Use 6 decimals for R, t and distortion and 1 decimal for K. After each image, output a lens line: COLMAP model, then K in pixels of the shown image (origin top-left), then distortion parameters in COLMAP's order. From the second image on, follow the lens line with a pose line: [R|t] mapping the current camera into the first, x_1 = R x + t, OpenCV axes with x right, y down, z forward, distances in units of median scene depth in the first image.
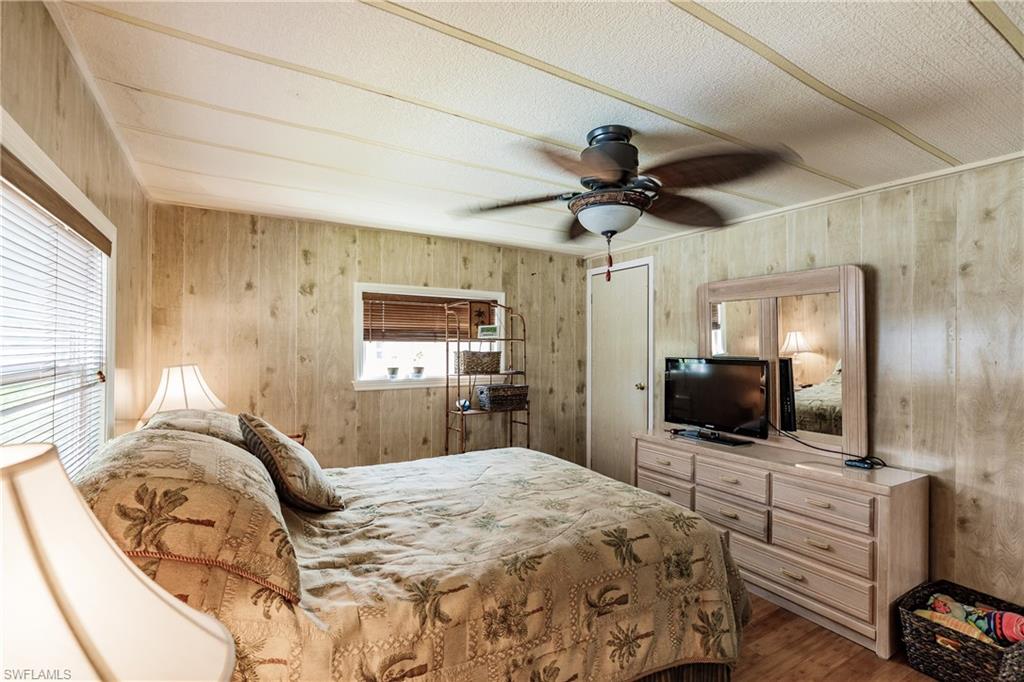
lens RADIAL K [[480.8, 0, 518.8], [0, 480.8, 345.3], [0, 0, 1]] dist [-0.001494, 0.000374]
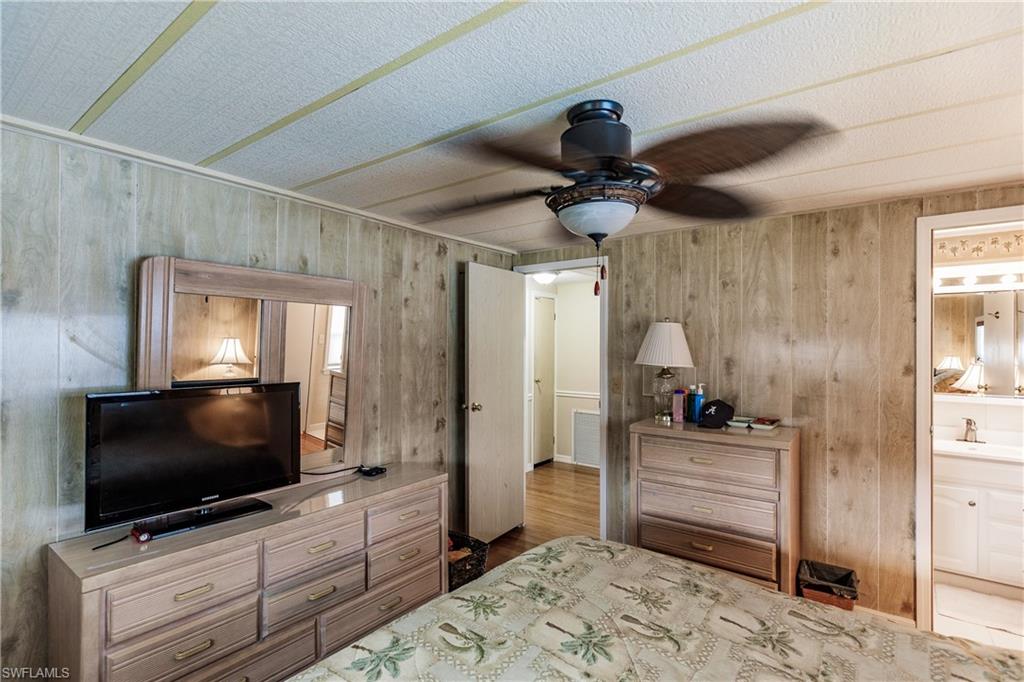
lens RADIAL K [[480.8, 0, 516.5], [0, 480.8, 340.0], [0, 0, 1]] dist [-0.001494, 0.000374]
pose [[-0.367141, 0.002908, 0.930161, -0.296924], [-0.011209, 0.999909, -0.007550, -0.030040], [-0.930098, -0.013198, -0.367074, 0.816486]]
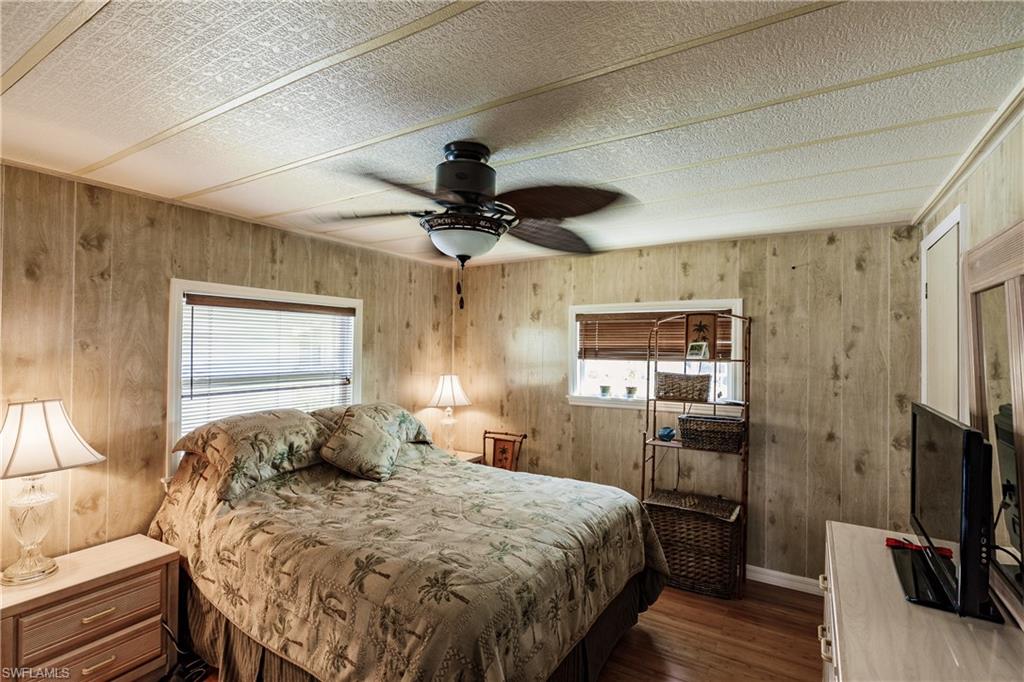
lens RADIAL K [[497.9, 0, 507.7], [0, 497.9, 342.5], [0, 0, 1]] dist [-0.001941, 0.000317]
pose [[0.433963, -0.008569, -0.900890, 0.628069], [-0.004146, 0.999925, -0.011508, -0.033641], [0.900921, 0.008729, 0.433895, 0.378542]]
